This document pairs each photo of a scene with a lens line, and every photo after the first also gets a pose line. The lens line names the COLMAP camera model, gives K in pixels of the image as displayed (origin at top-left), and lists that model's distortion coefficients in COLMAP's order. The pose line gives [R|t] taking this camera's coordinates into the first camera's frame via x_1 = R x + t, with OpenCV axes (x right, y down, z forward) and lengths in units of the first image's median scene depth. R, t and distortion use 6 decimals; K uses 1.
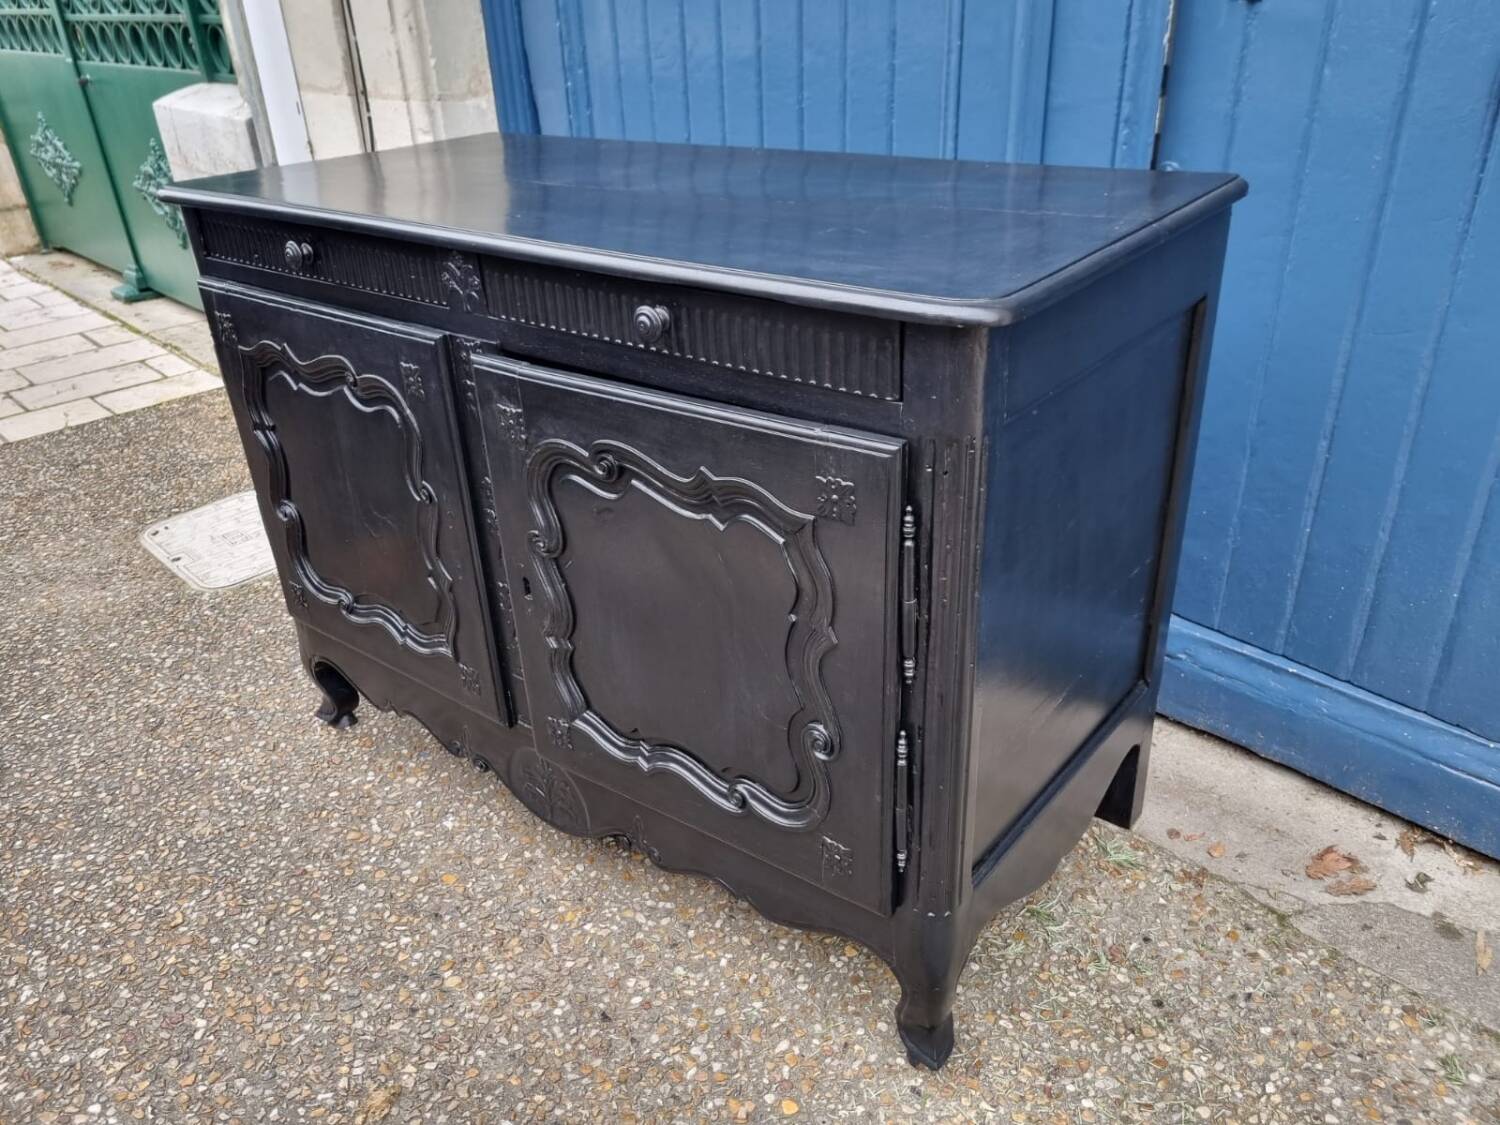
lens RADIAL K [[1139.1, 0, 753.4], [0, 1139.1, 577.0], [0, 0, 1]] dist [0.058302, -0.041782]
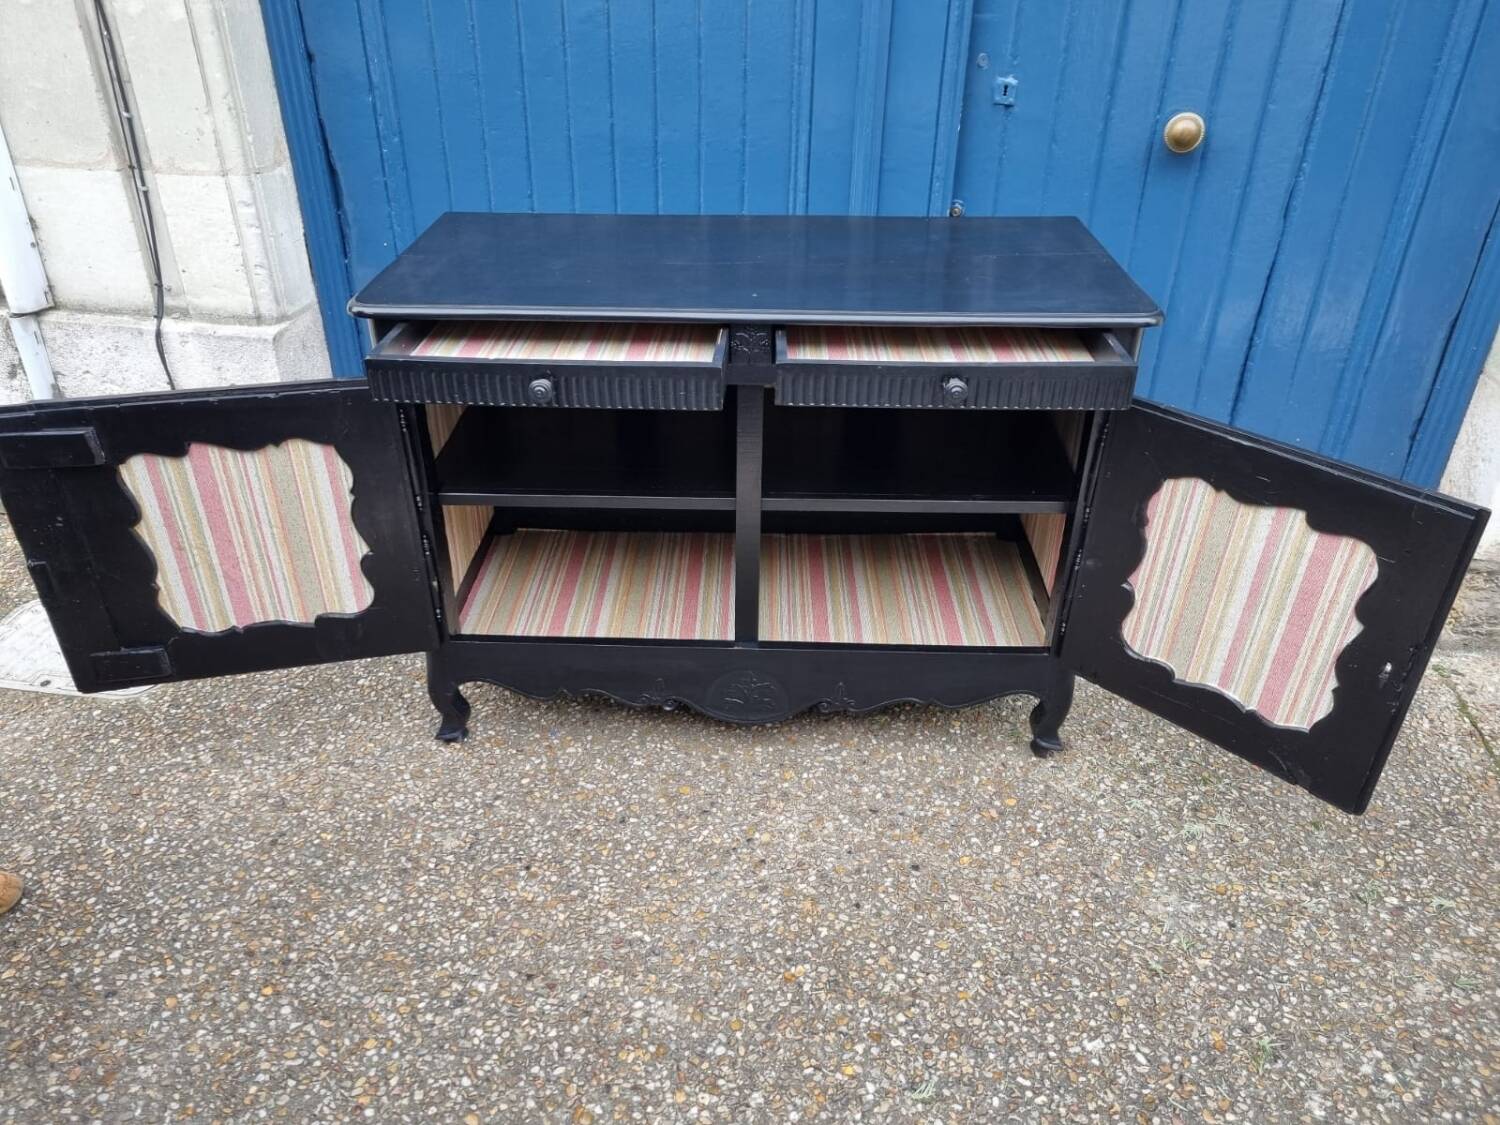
lens RADIAL K [[1139.1, 0, 738.6], [0, 1139.1, 570.8], [0, 0, 1]] dist [0.058302, -0.041782]
pose [[0.801602, -0.266163, 0.535343, -0.940591], [0.245485, 0.963001, 0.111206, -0.123275], [-0.545135, 0.042276, 0.837282, -0.161438]]
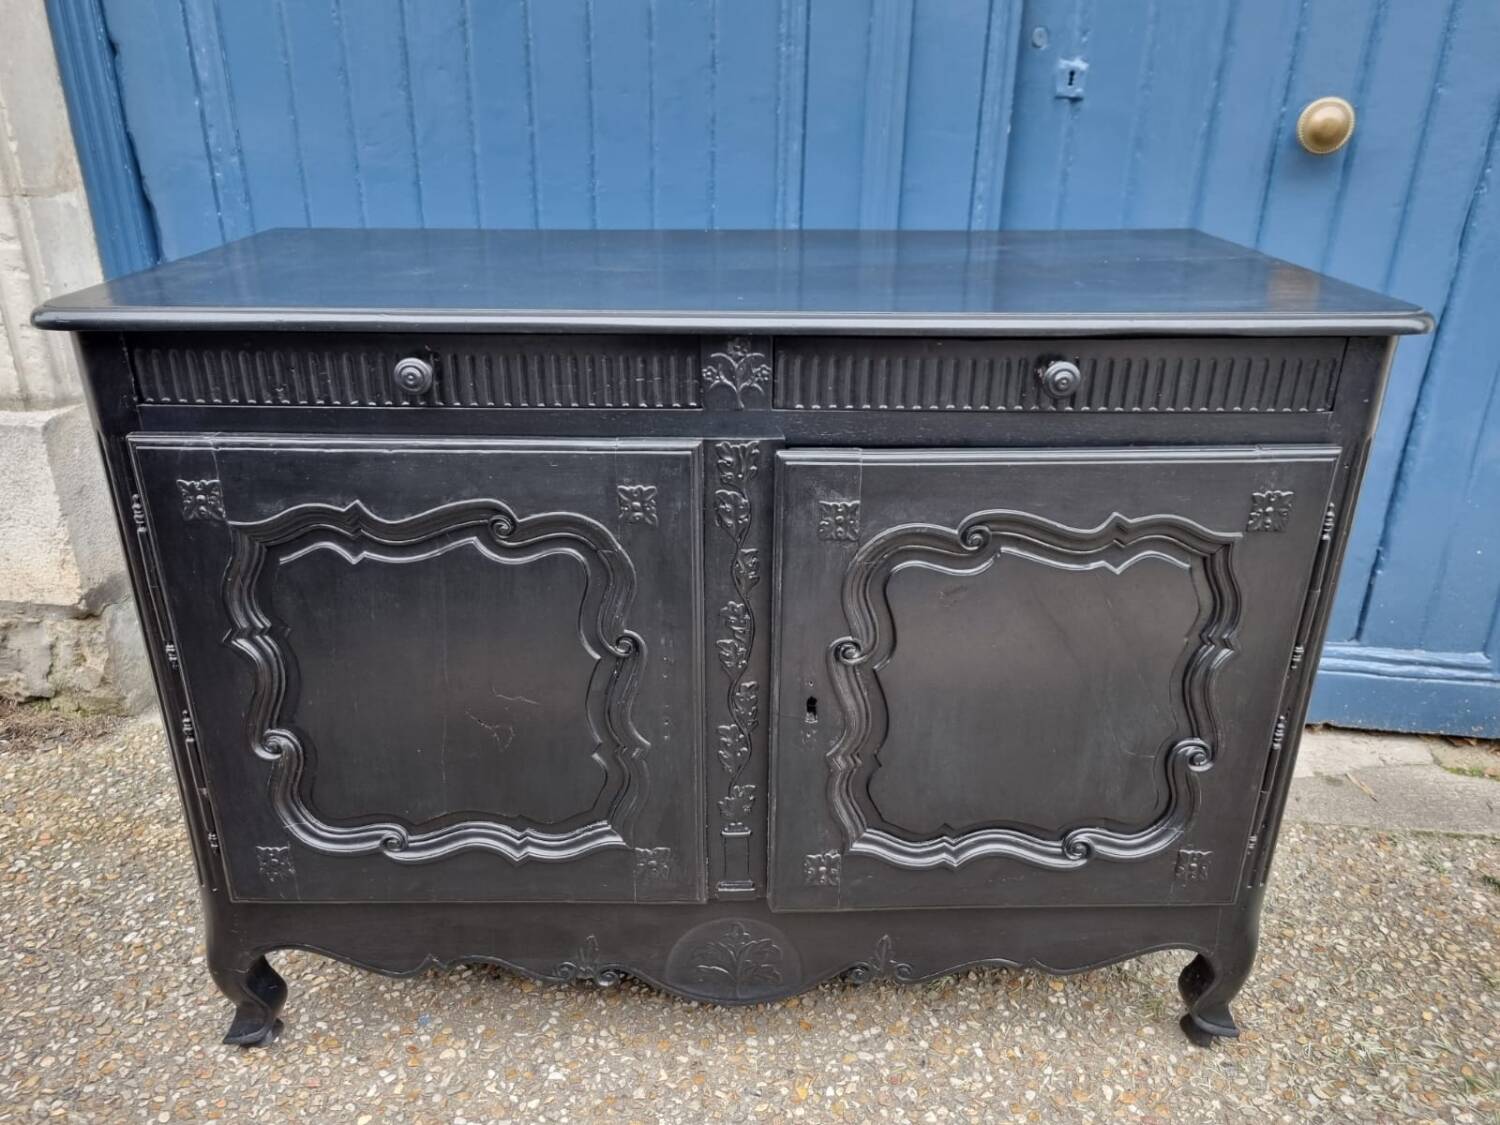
lens RADIAL K [[1139.1, 0, 744.6], [0, 1139.1, 579.2], [0, 0, 1]] dist [0.058302, -0.041782]
pose [[0.777268, -0.207449, 0.593986, -0.660100], [0.258864, 0.965913, -0.001396, -0.090762], [-0.573449, 0.154847, 0.804474, 0.284283]]
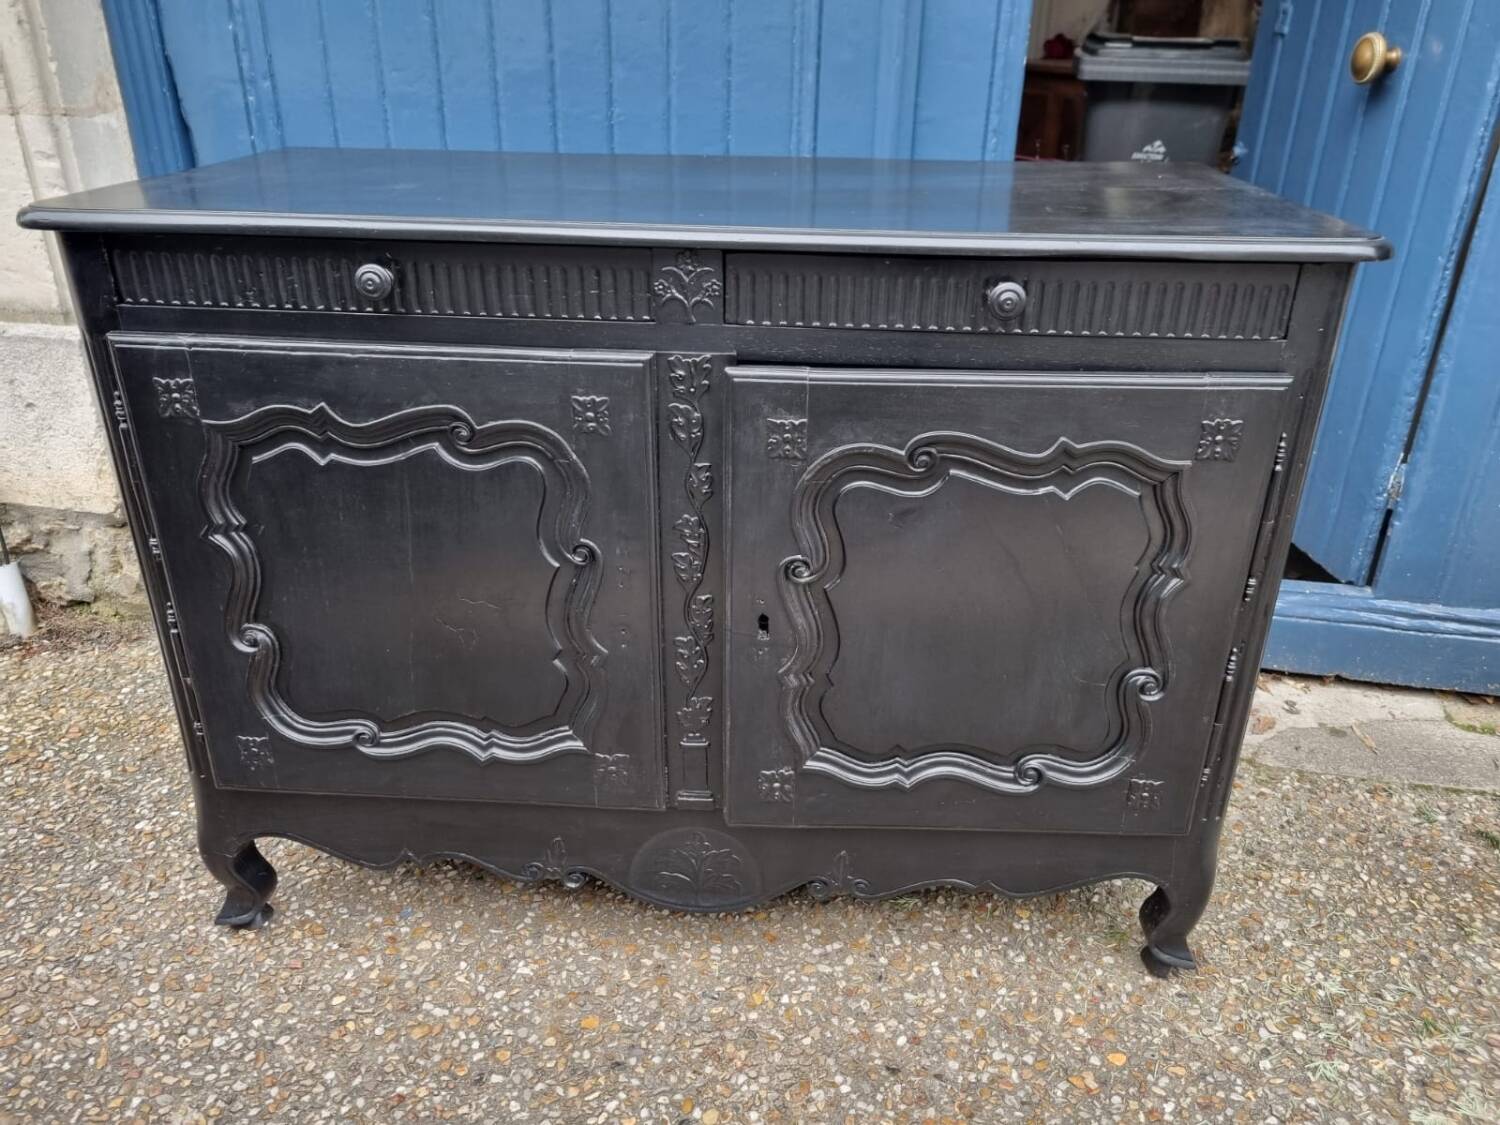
lens RADIAL K [[1139.1, 0, 762.1], [0, 1139.1, 563.6], [0, 0, 1]] dist [0.058302, -0.041782]
pose [[0.815297, -0.195893, 0.544900, -0.606152], [0.226345, 0.973980, 0.011484, -0.043719], [-0.532971, 0.113972, 0.838422, 0.225833]]
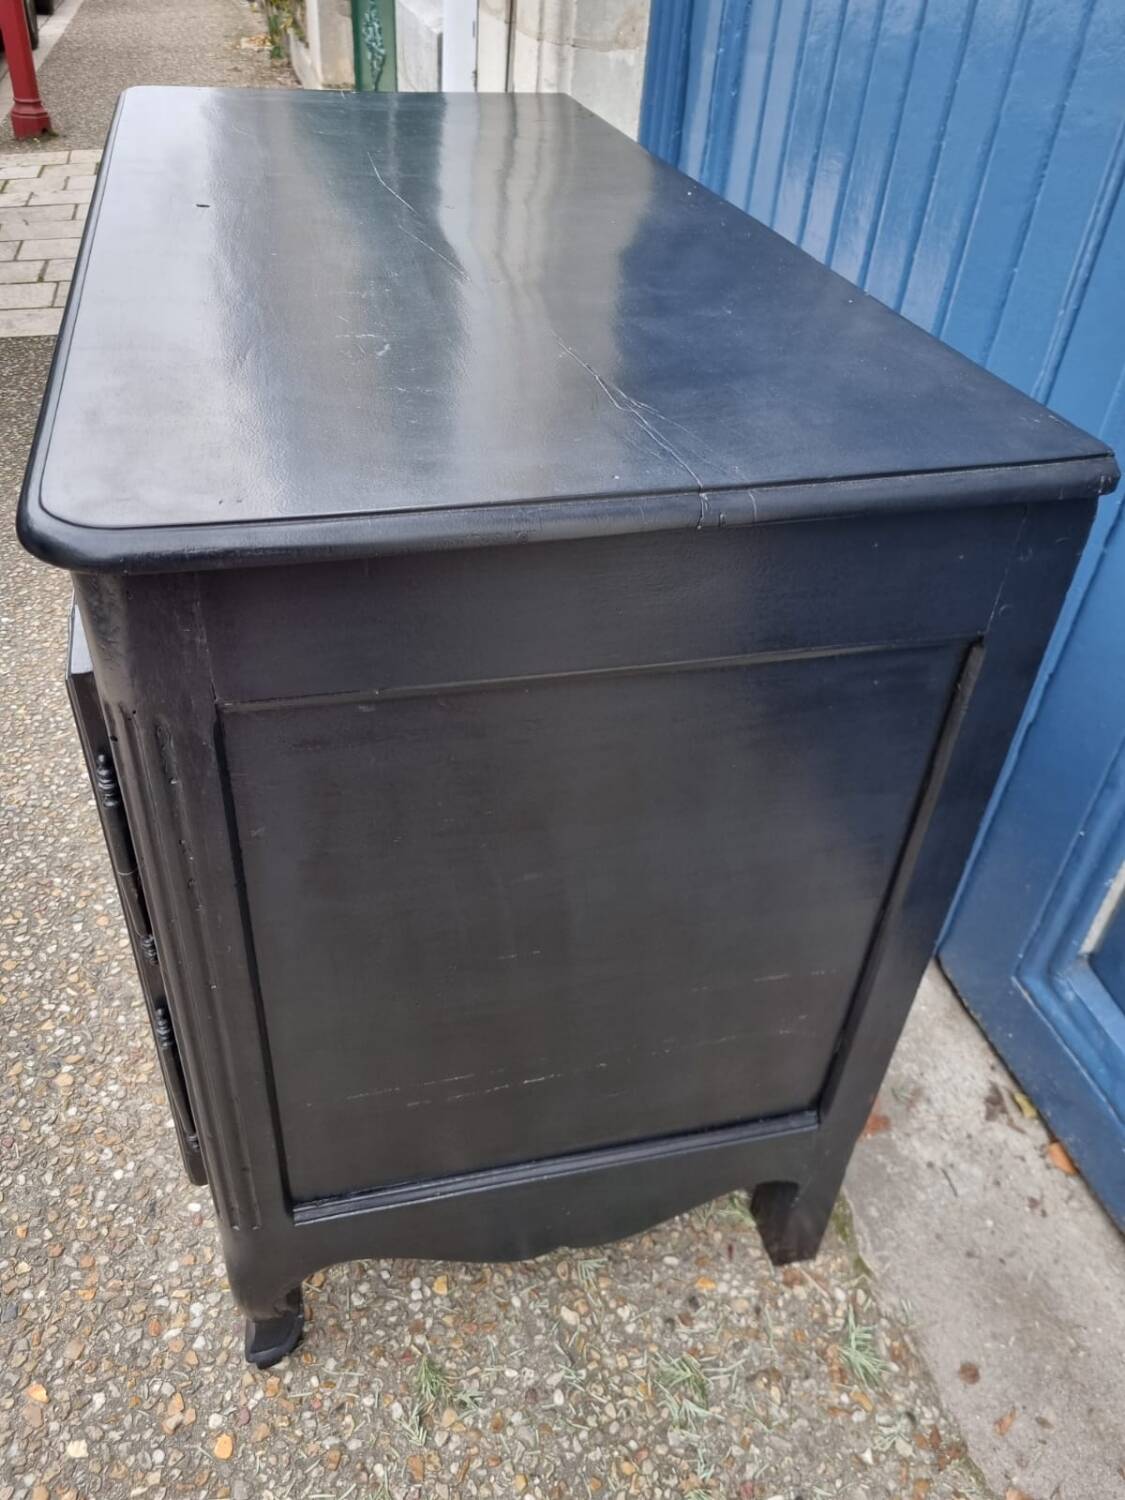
lens RADIAL K [[1139.1, 0, 539.5], [0, 1139.1, 742.6], [0, 0, 1]] dist [0.058302, -0.041782]
pose [[0.861056, 0.372126, -0.346561, 0.278357], [-0.311828, 0.924744, 0.218202, -0.211199], [0.401679, -0.079817, 0.912295, 0.336483]]
